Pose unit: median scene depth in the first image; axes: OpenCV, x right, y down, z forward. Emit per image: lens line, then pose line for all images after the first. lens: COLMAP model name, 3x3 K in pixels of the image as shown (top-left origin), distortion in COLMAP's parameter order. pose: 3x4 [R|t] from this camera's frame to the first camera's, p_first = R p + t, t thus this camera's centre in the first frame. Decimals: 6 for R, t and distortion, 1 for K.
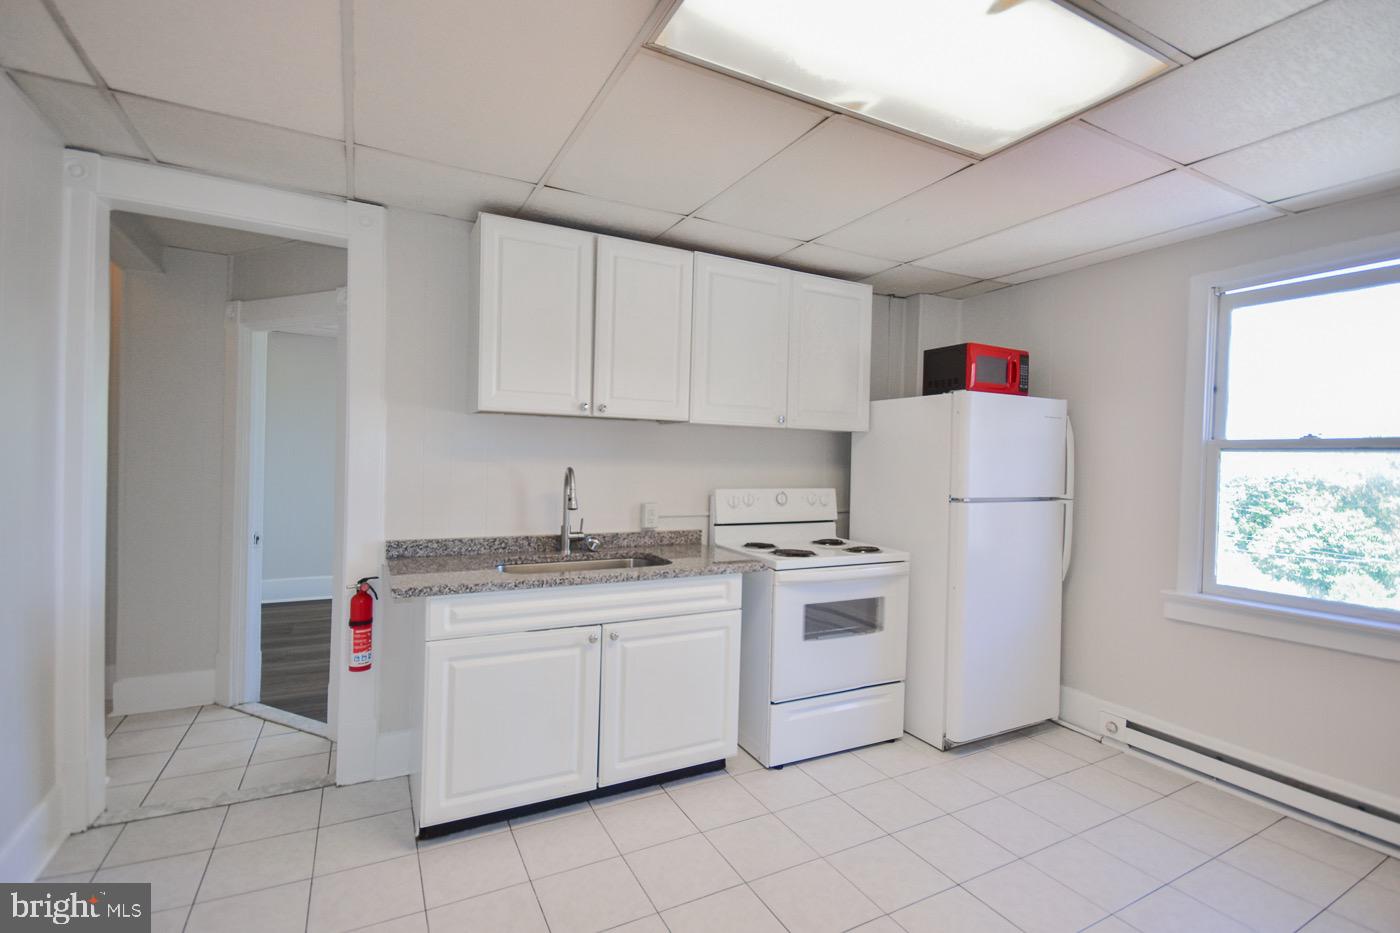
lens RADIAL K [[639.0, 0, 705.7], [0, 639.0, 467.1], [0, 0, 1]] dist [-0.009123, 0.000377]
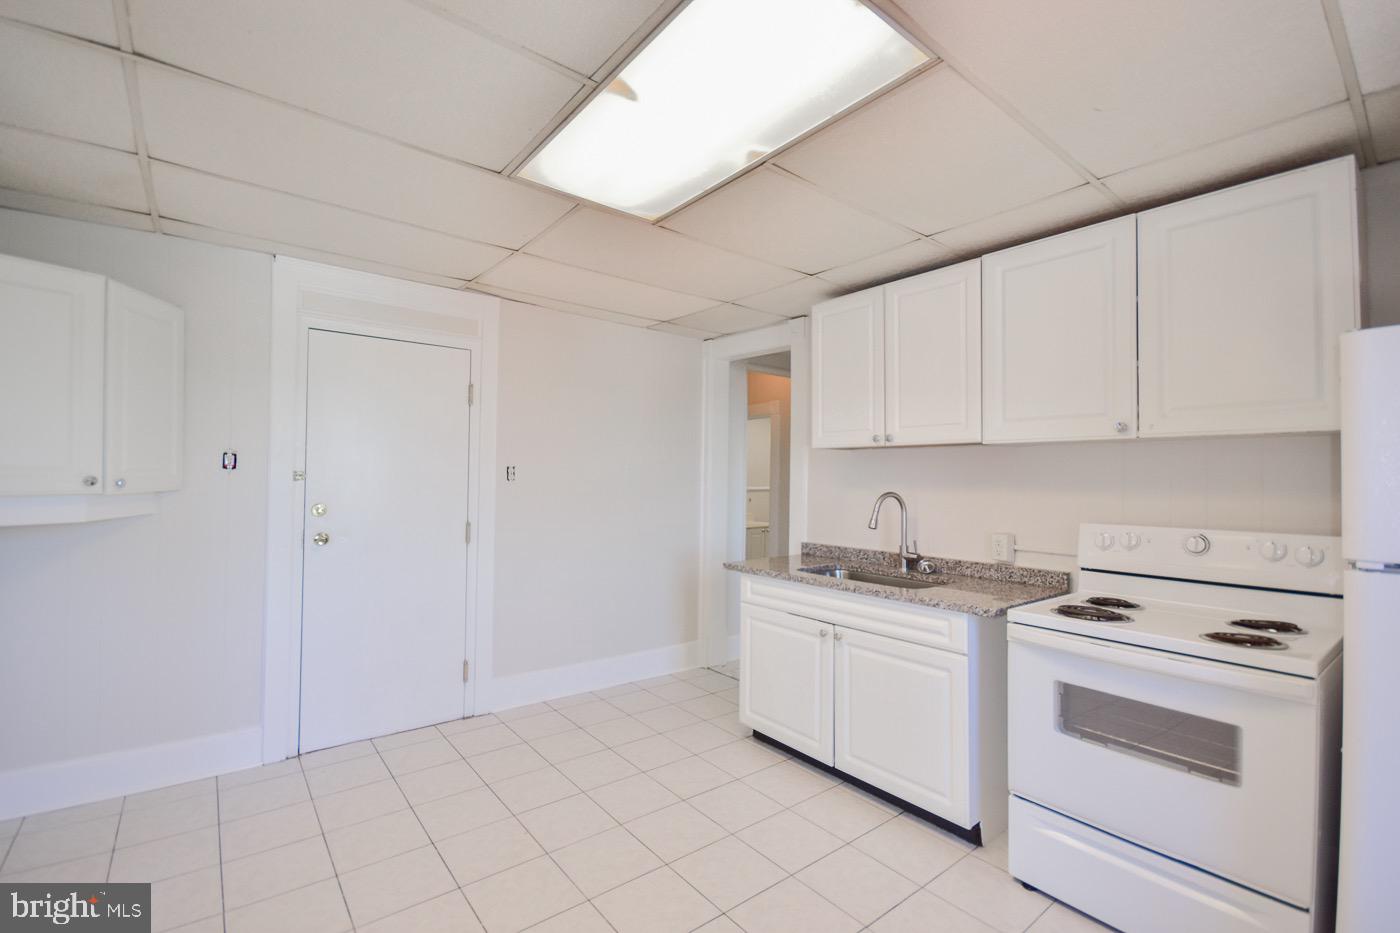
lens RADIAL K [[620.3, 0, 692.5], [0, 620.3, 468.1], [0, 0, 1]] dist [0.008390, -0.000022]
pose [[0.180334, -0.037331, -0.982897, 0.792884], [-0.019478, 0.998948, -0.041514, 0.009698], [0.983413, 0.026632, 0.179417, 0.456343]]
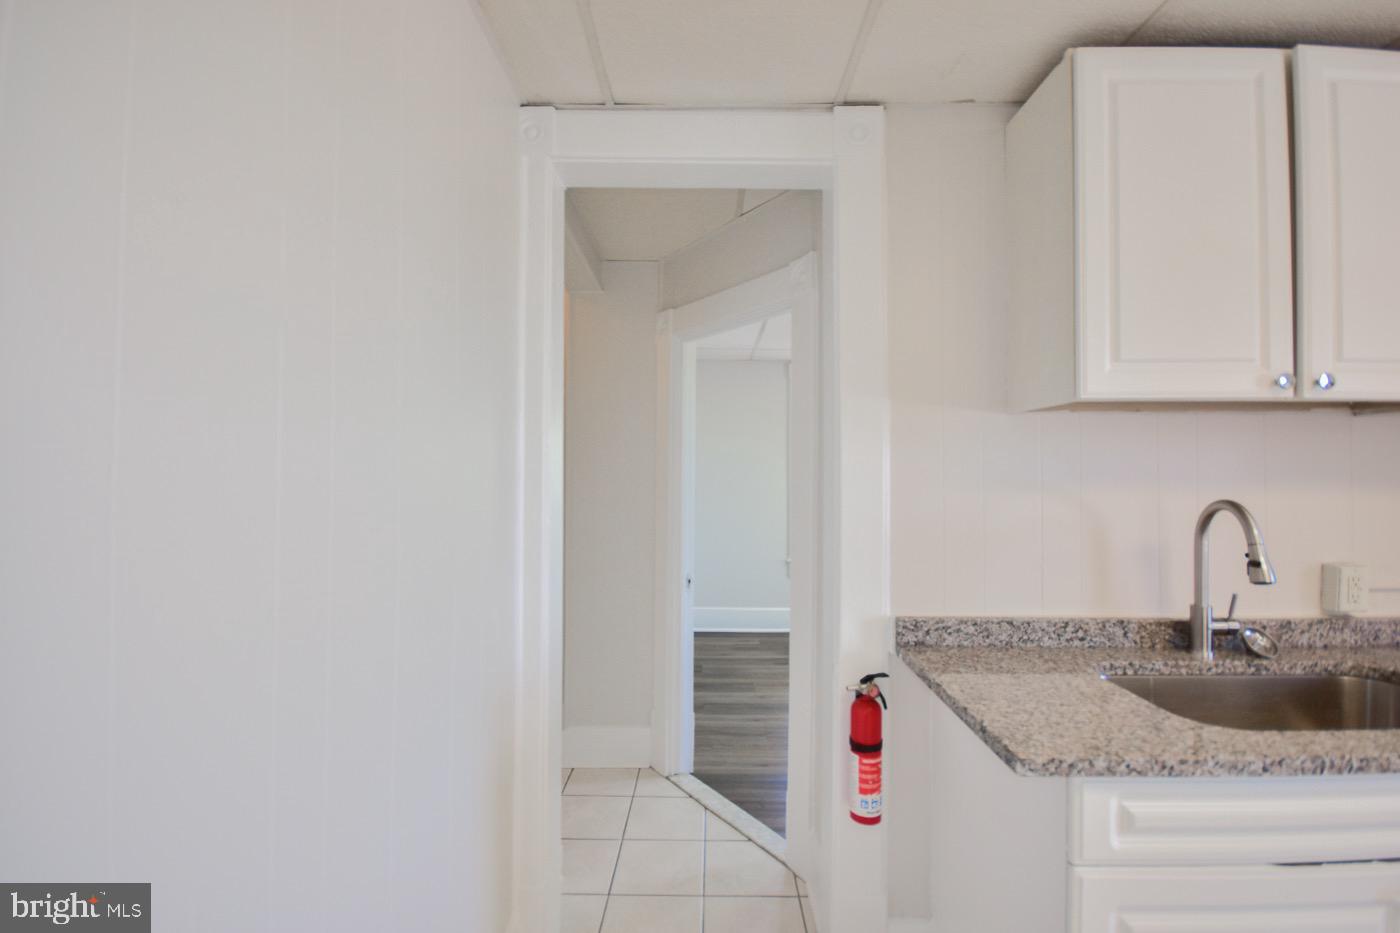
lens RADIAL K [[615.5, 0, 697.6], [0, 615.5, 467.3], [0, 0, 1]] dist [0.013270, -0.017558]
pose [[0.870178, -0.029704, -0.491841, -0.339390], [0.013342, 0.999236, -0.036744, -0.013748], [0.492556, 0.025411, 0.869909, 0.332297]]
